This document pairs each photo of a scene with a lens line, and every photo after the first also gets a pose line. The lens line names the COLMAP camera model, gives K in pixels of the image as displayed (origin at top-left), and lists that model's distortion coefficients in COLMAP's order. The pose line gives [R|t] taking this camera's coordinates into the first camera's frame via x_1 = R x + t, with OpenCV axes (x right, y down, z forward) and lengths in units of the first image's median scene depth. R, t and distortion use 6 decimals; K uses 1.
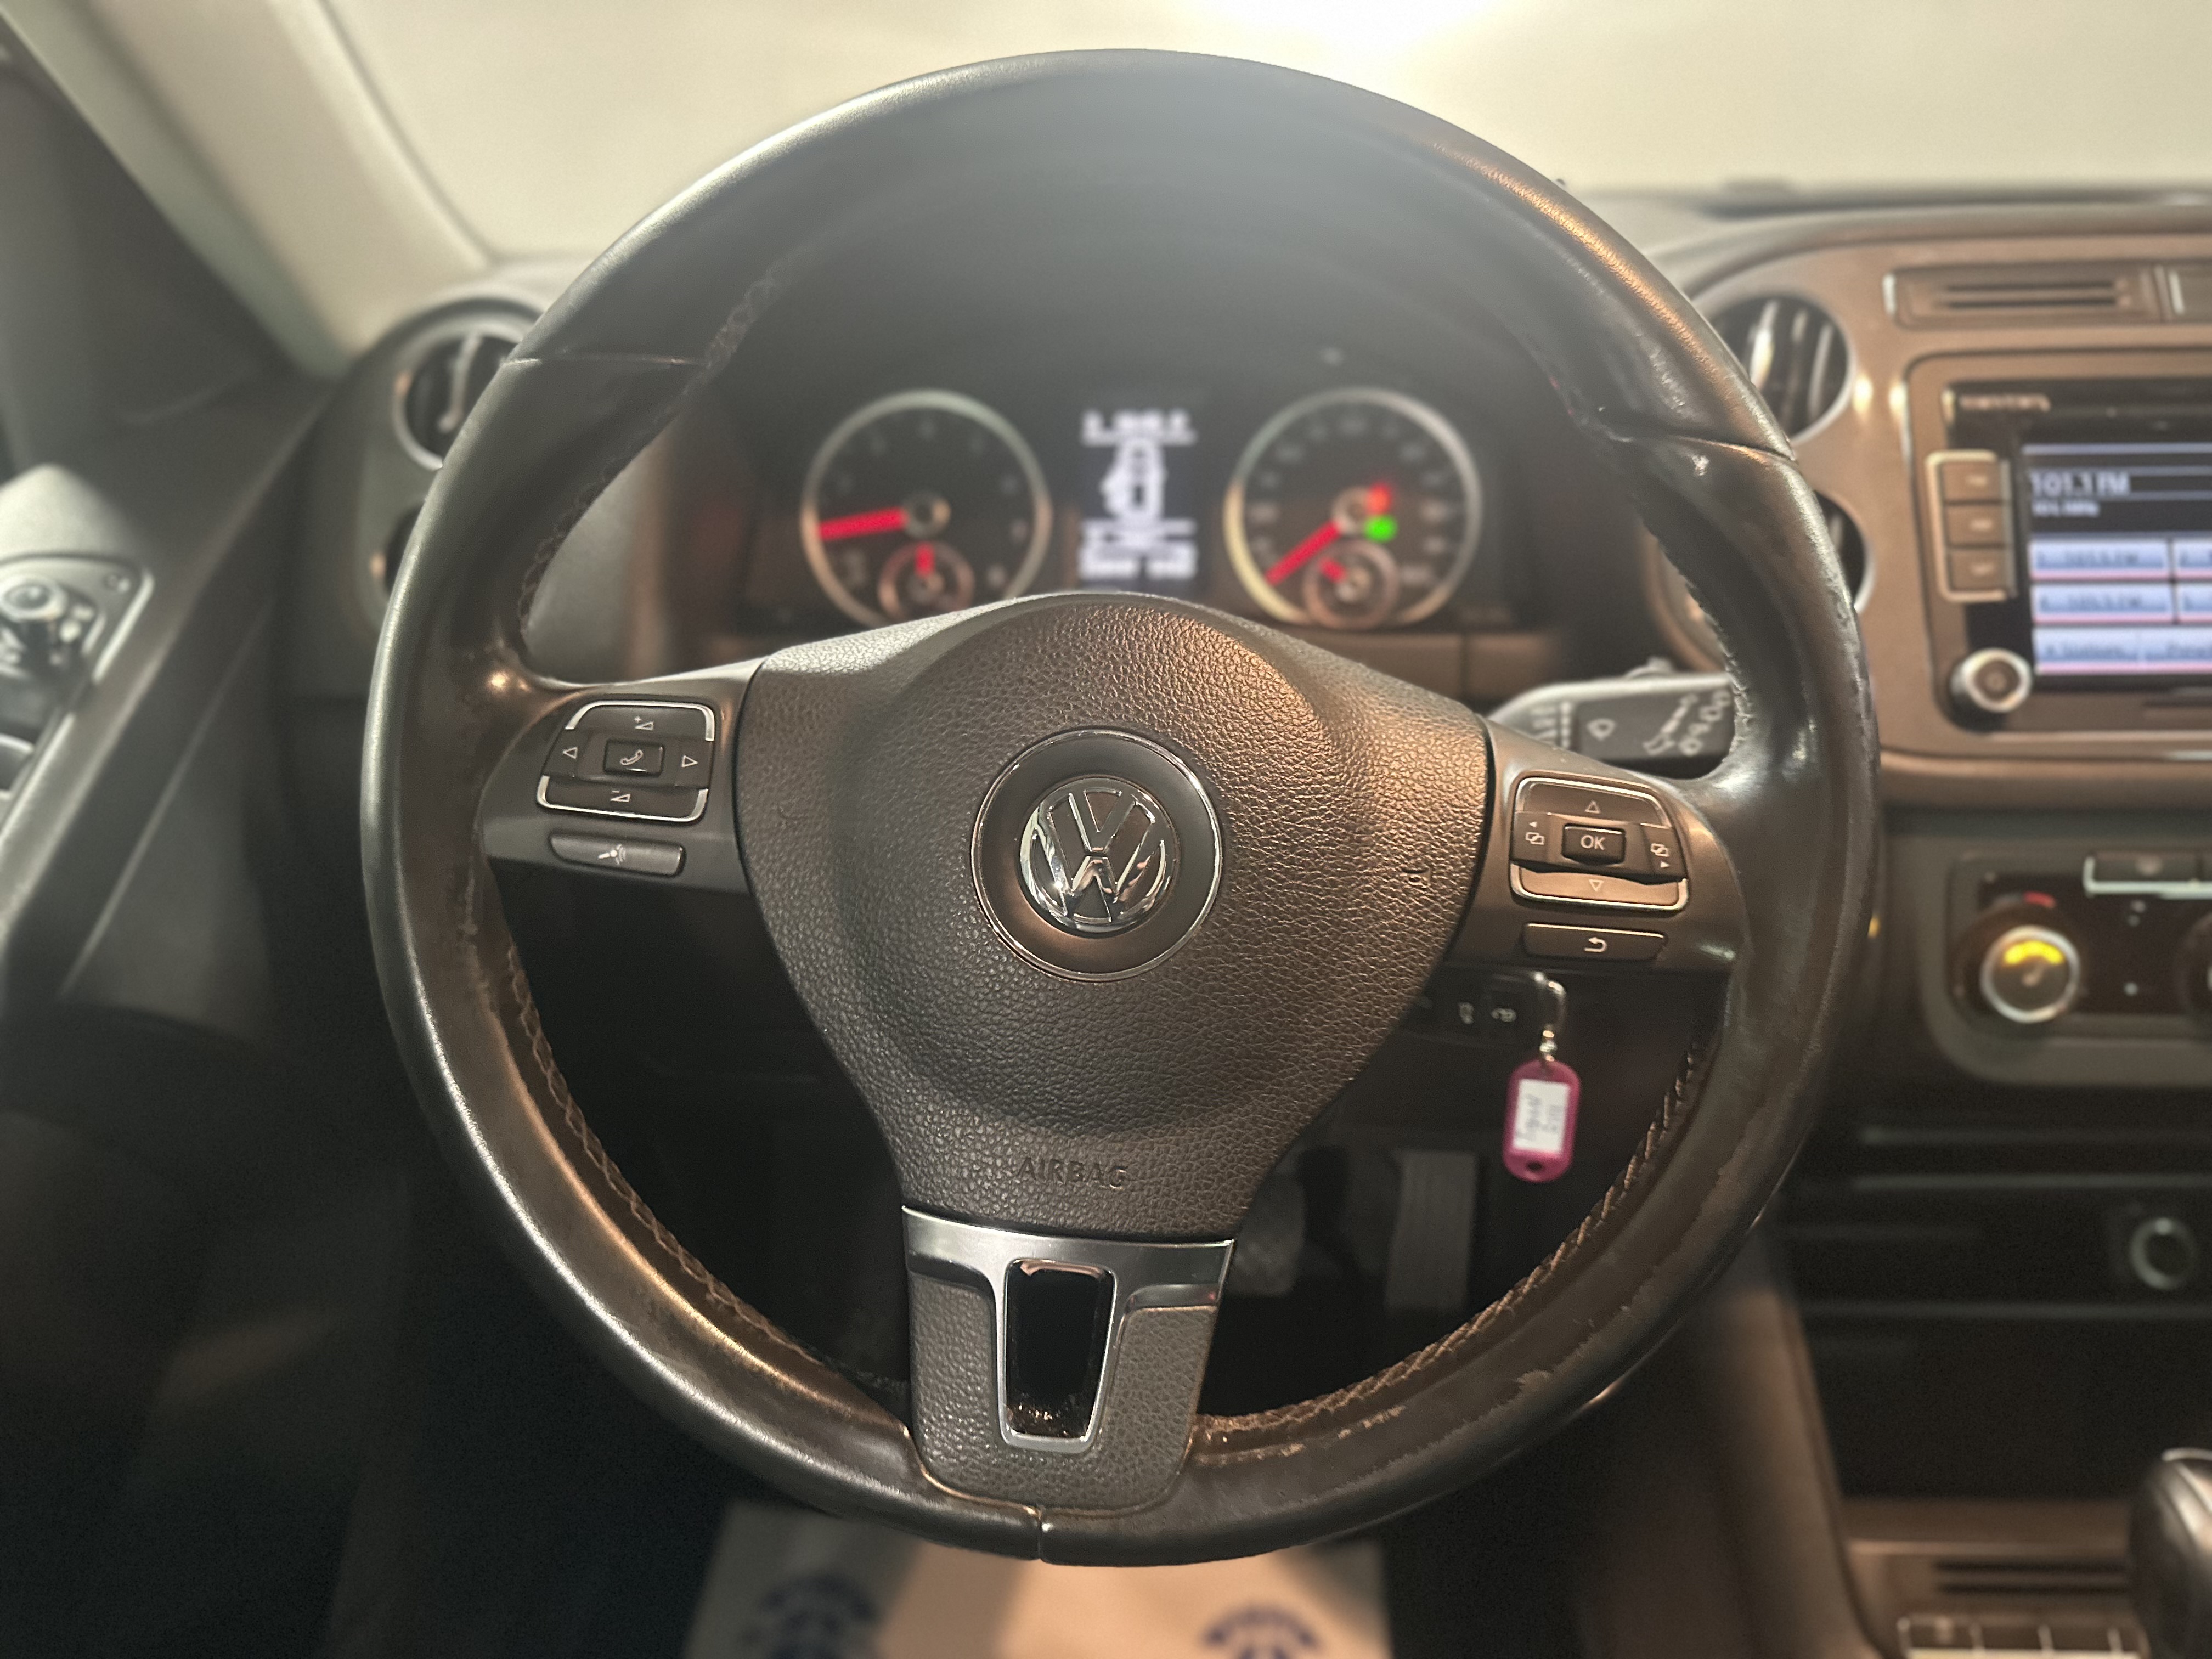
lens RADIAL K [[1445.4, 0, 1106.0], [0, 1445.4, 829.5], [0, 0, 1]] dist [0.065804, -0.081068]
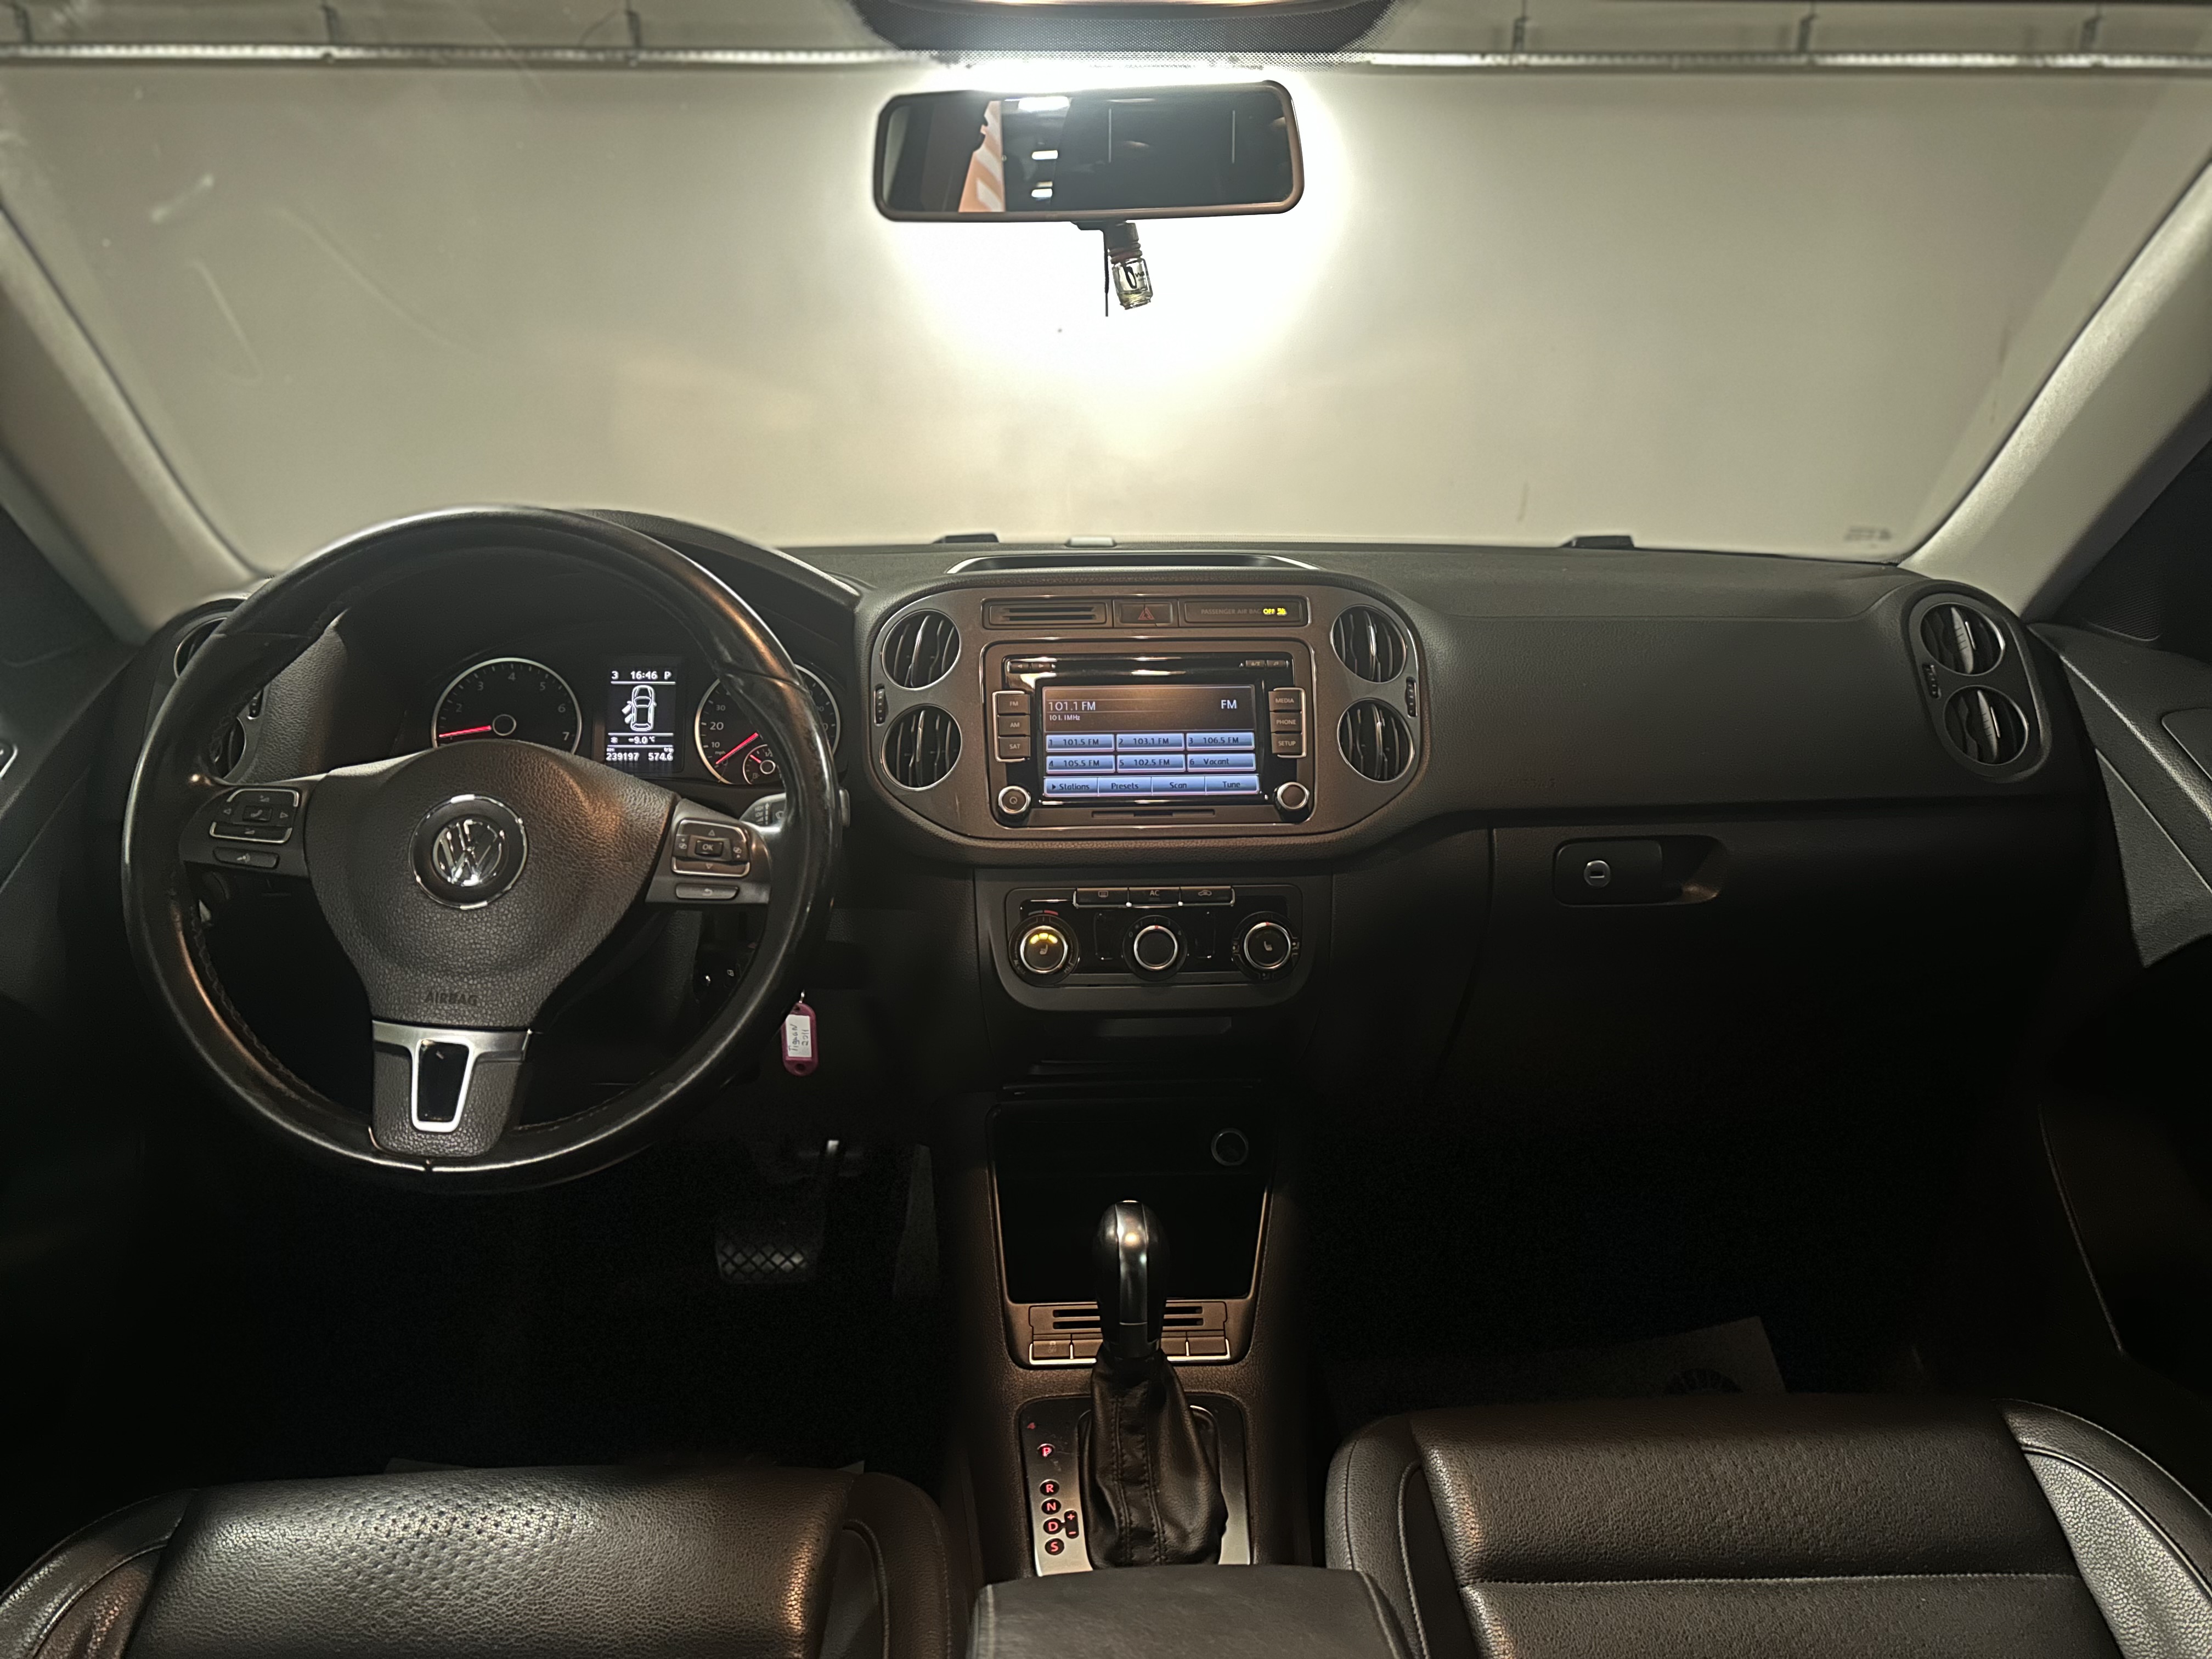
lens RADIAL K [[1445.4, 0, 1106.0], [0, 1445.4, 829.5], [0, 0, 1]] dist [0.065804, -0.081068]
pose [[0.995332, -0.003460, 0.096447, 0.522029], [0.020927, 0.983316, -0.180695, 0.285650], [-0.094212, 0.181870, 0.978799, -0.899815]]
